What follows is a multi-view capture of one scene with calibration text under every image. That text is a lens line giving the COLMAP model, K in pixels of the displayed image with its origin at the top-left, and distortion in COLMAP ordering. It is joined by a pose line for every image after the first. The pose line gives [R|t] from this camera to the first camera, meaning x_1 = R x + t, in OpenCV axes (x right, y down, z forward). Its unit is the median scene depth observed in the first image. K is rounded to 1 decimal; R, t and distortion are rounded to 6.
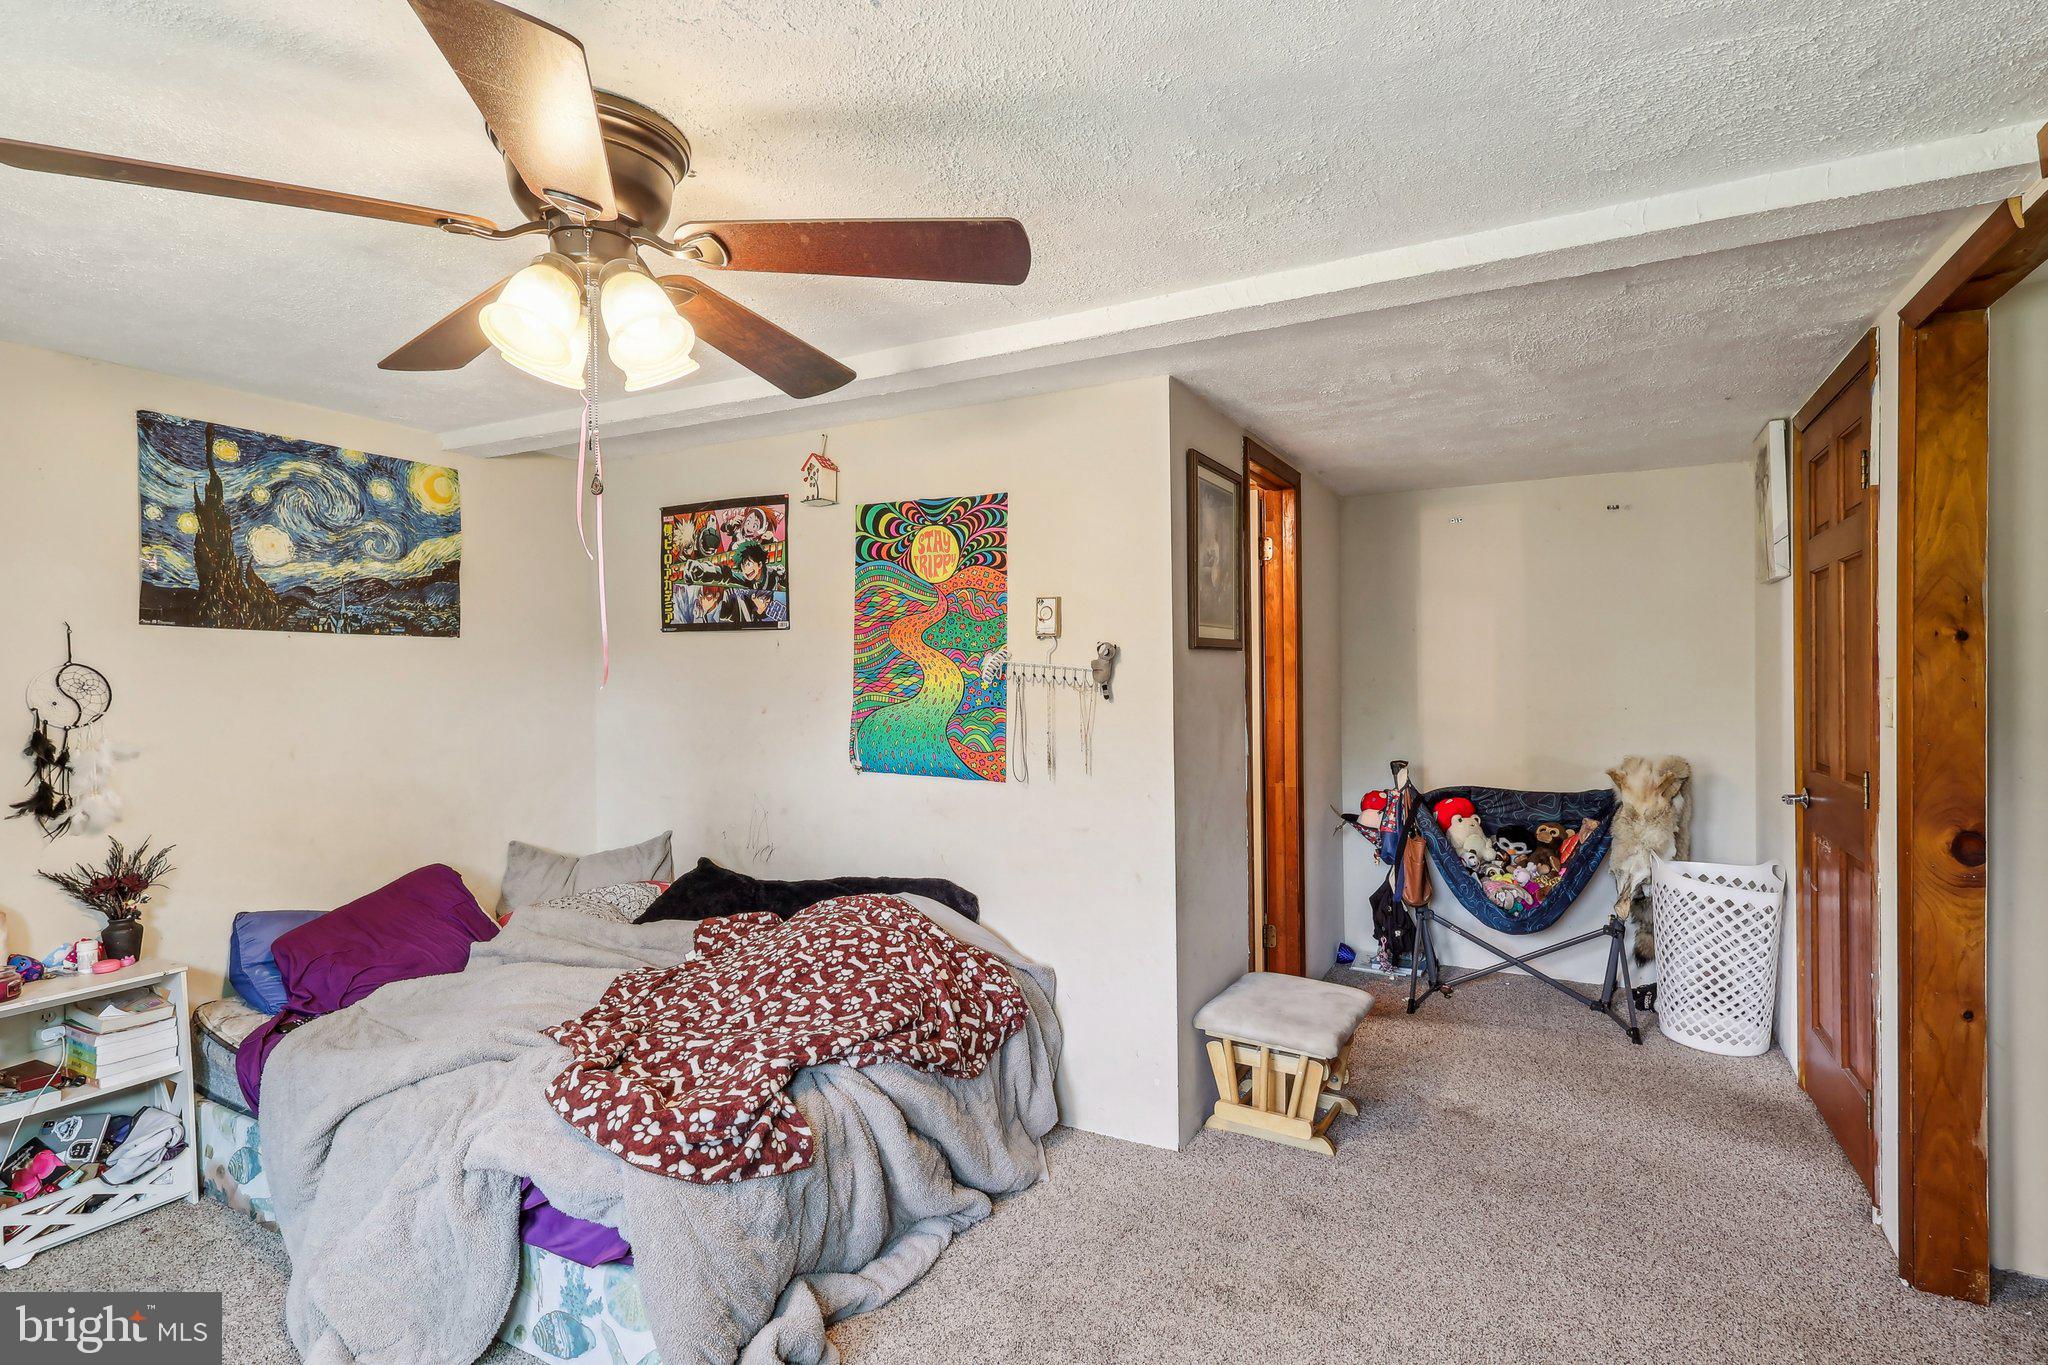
lens RADIAL K [[998.5, 0, 1025.7], [0, 998.5, 684.2], [0, 0, 1]] dist [-0.000910, 0.000313]
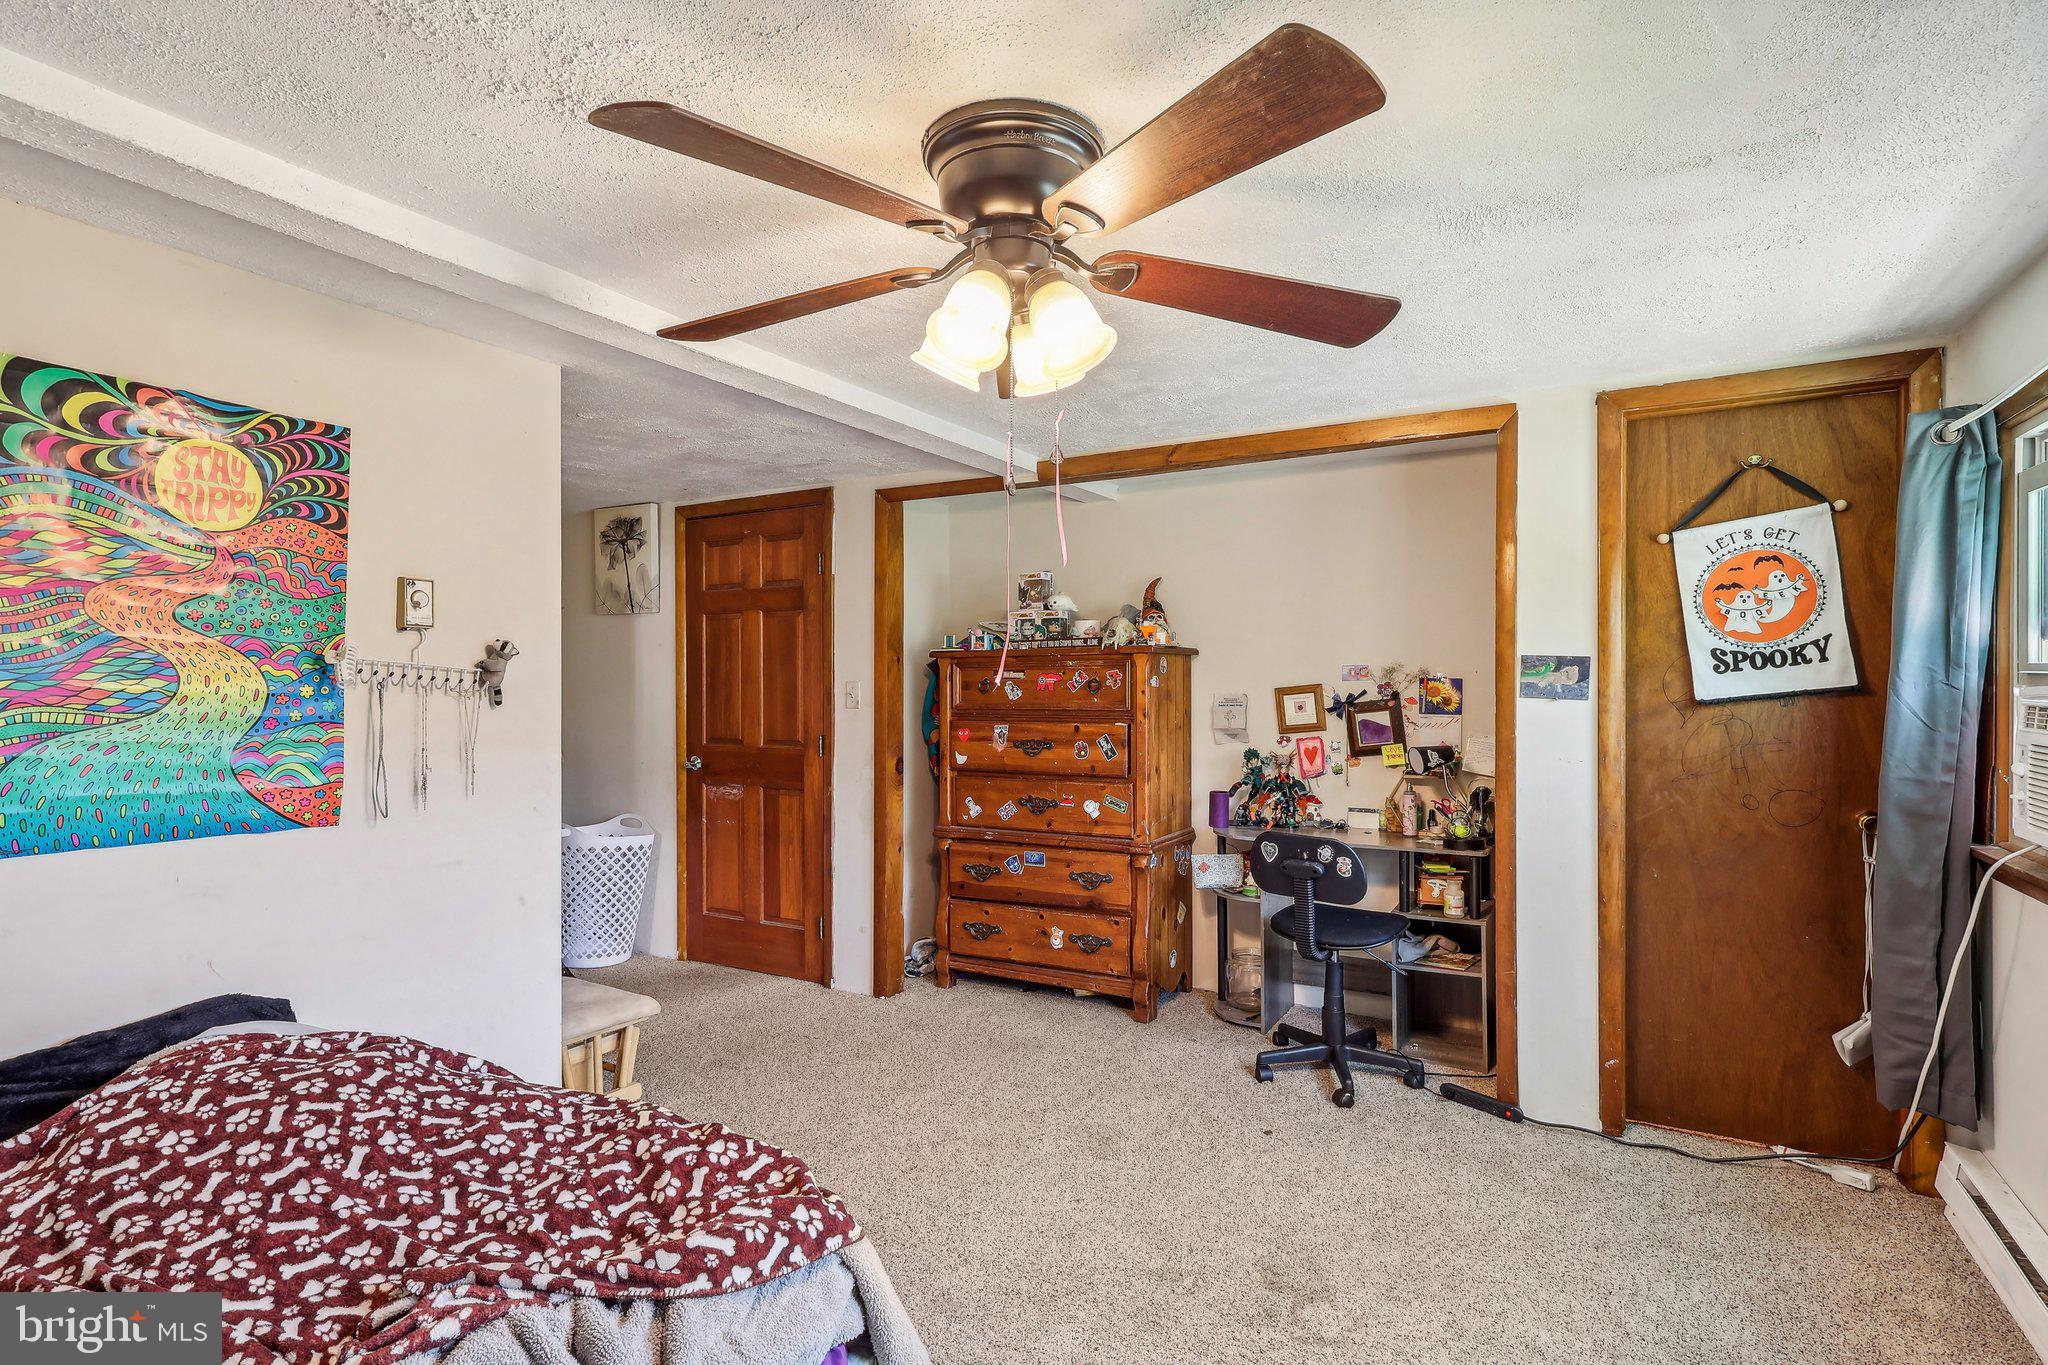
lens RADIAL K [[998.5, 0, 1026.5], [0, 998.5, 681.5], [0, 0, 1]] dist [-0.000910, 0.000313]
pose [[0.024599, -0.000427, 0.999697, -0.734314], [0.005657, 0.999984, 0.000288, -0.003170], [-0.999681, 0.005648, 0.024601, 0.482718]]
